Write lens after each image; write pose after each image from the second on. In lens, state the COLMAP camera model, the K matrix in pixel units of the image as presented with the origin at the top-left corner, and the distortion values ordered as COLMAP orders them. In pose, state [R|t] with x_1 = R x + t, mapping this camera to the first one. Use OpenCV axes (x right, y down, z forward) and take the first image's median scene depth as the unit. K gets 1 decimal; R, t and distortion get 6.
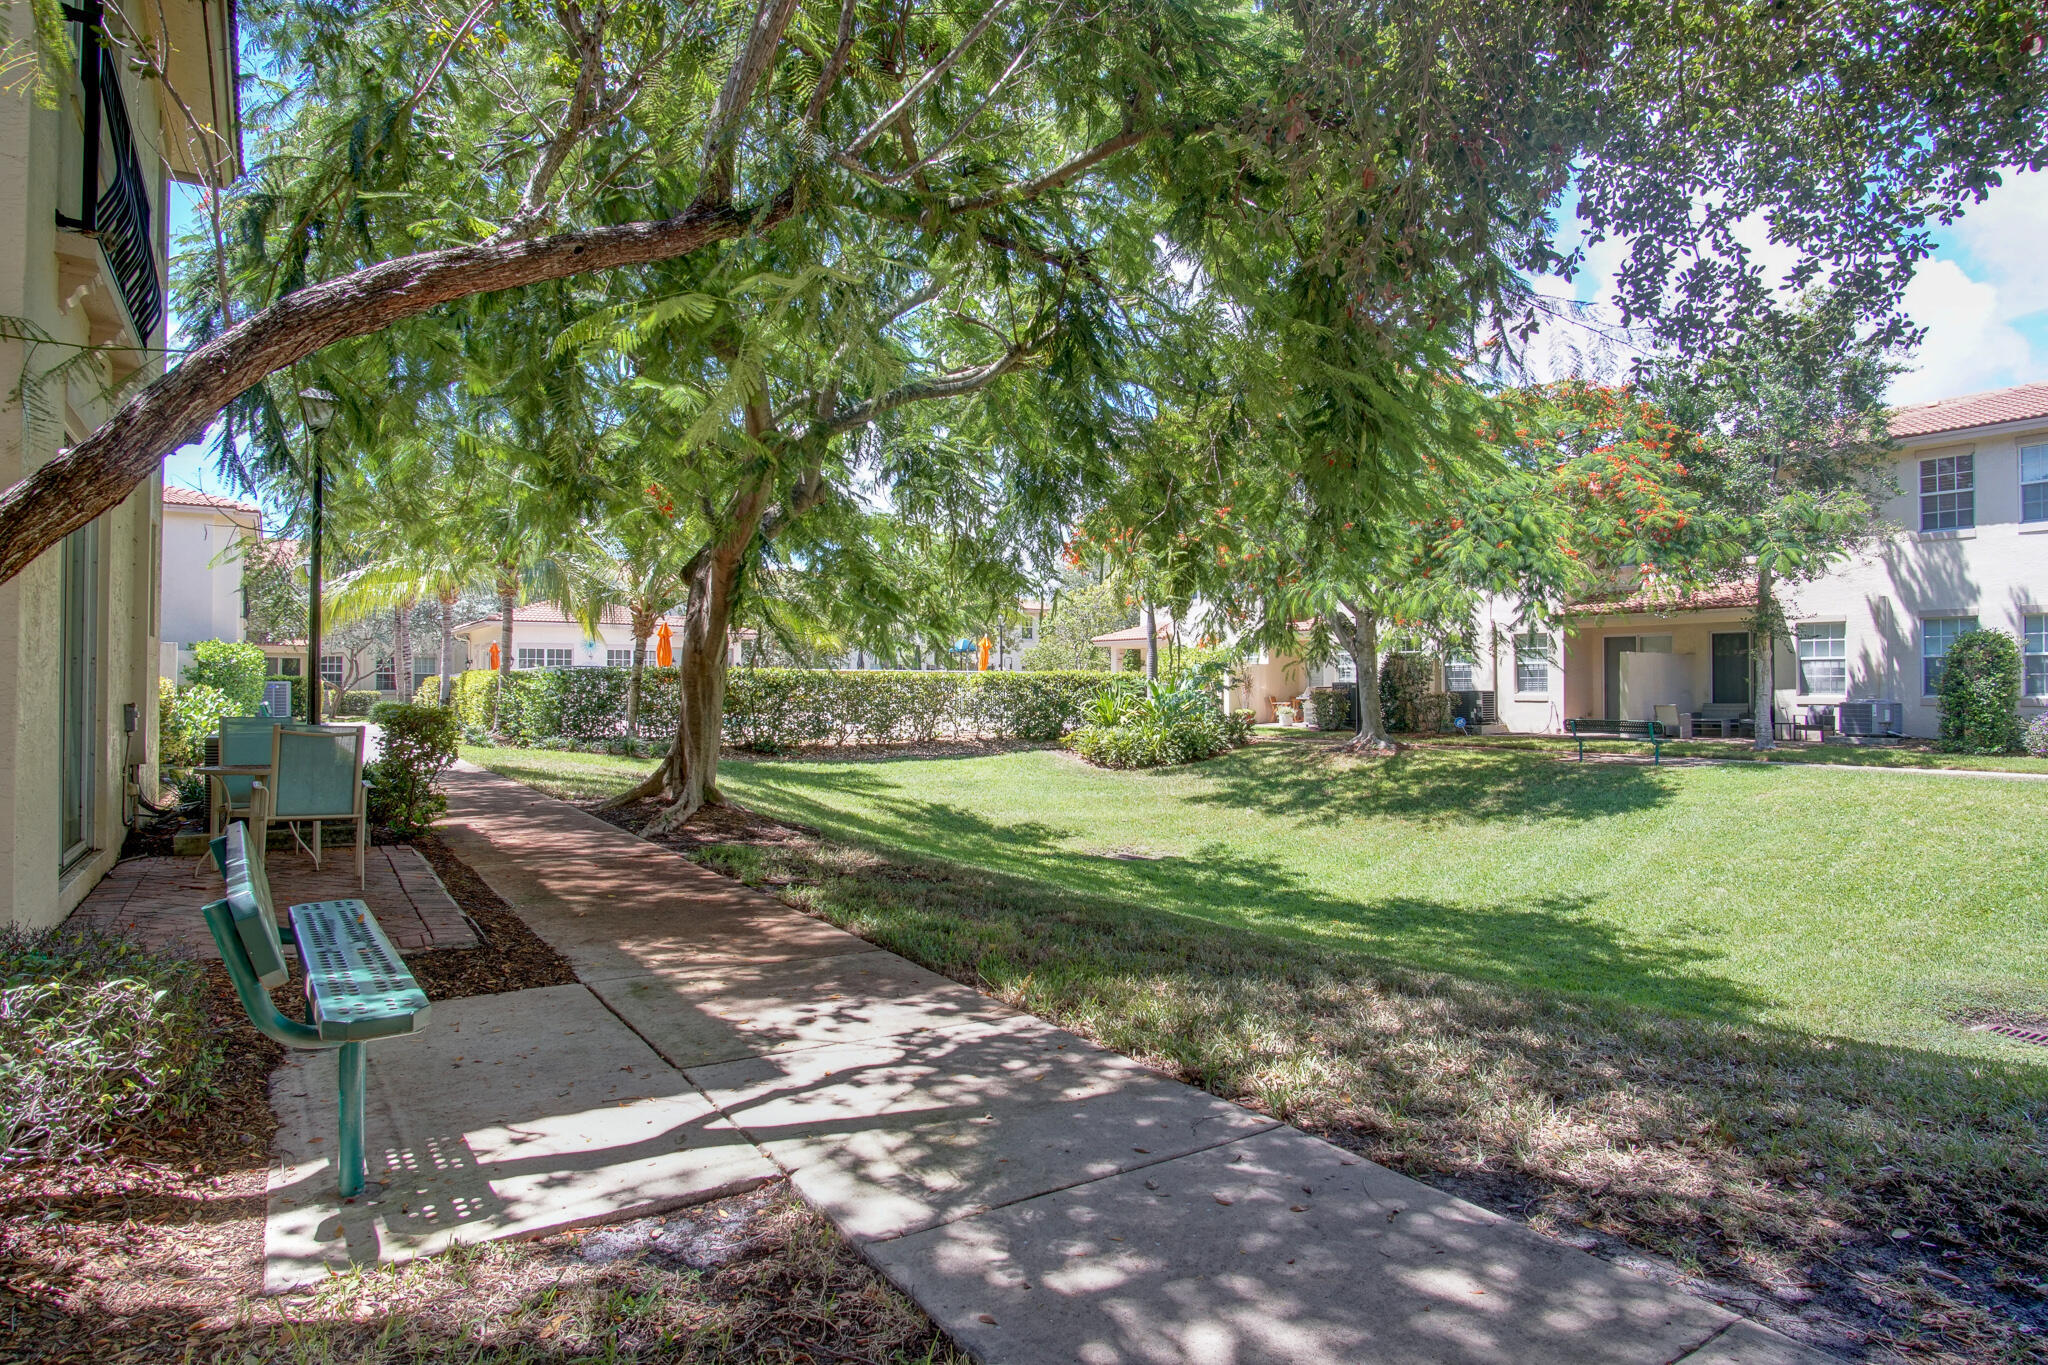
lens RADIAL K [[1097.7, 0, 1024.0], [0, 1097.7, 682.5], [0, 0, 1]] dist [-0.024720, 0.002822]
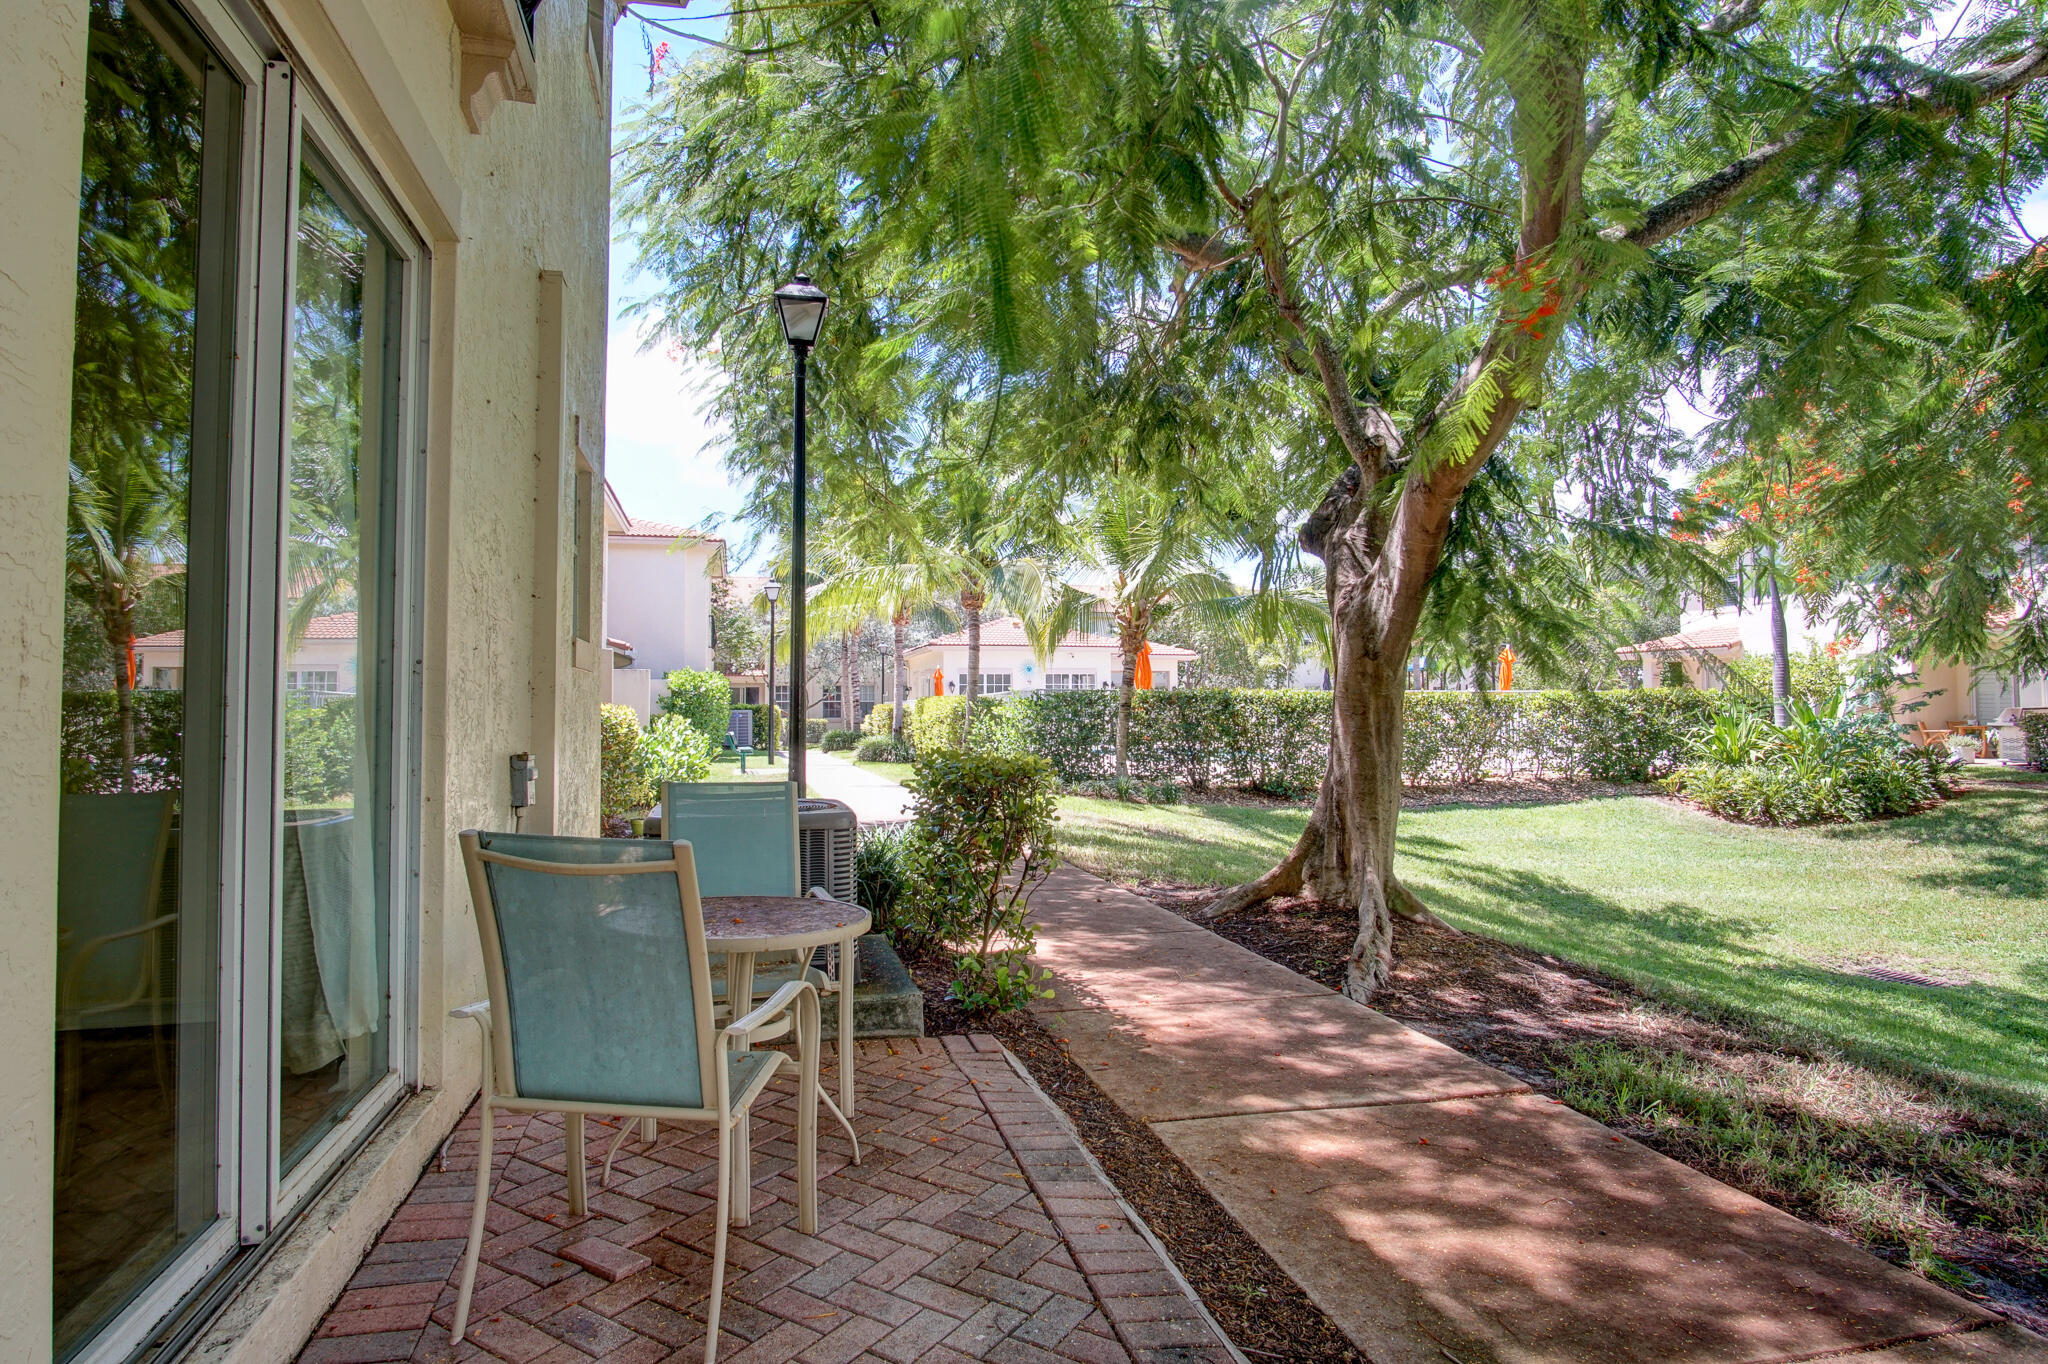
lens RADIAL K [[1097.7, 0, 1024.0], [0, 1097.7, 682.0], [0, 0, 1]] dist [-0.024720, 0.002822]
pose [[0.940334, -0.015231, -0.339912, -0.124815], [0.007316, 0.999672, -0.024555, -0.000325], [0.340175, 0.020603, 0.940136, 0.175686]]
